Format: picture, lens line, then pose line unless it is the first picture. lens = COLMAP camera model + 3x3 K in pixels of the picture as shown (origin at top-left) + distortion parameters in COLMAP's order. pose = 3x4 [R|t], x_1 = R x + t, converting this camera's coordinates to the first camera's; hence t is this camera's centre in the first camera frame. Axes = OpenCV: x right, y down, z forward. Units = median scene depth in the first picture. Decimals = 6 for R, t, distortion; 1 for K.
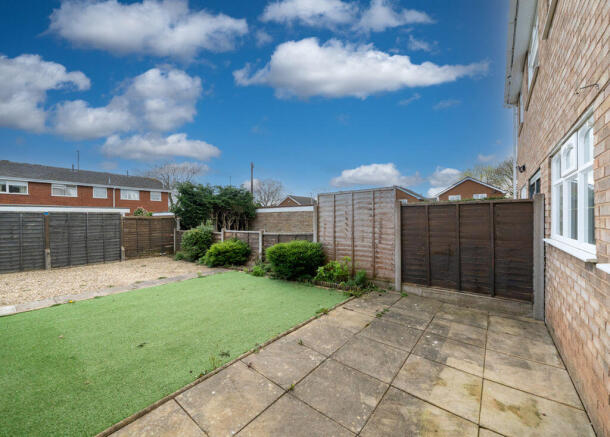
lens RADIAL K [[240.2, 0, 304.5], [0, 240.2, 219.5], [0, 0, 1]] dist [-0.002719, -0.000261]
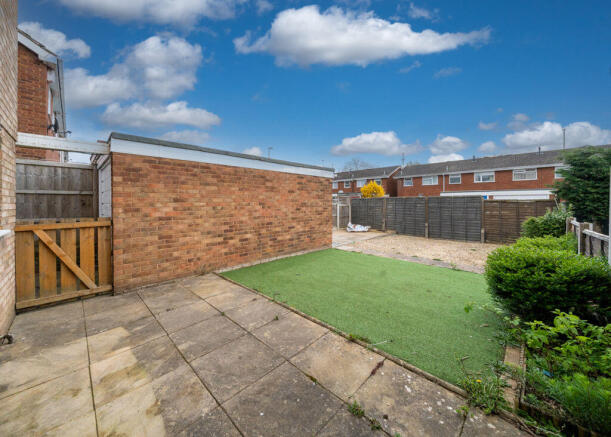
lens RADIAL K [[222.6, 0, 295.4], [0, 222.6, 202.1], [0, 0, 1]] dist [-0.002902, 0.000085]
pose [[-0.103640, 0.002437, -0.994612, 0.830213], [-0.002491, 0.999993, 0.002710, -0.005462], [0.994612, 0.002759, -0.103634, 1.025292]]
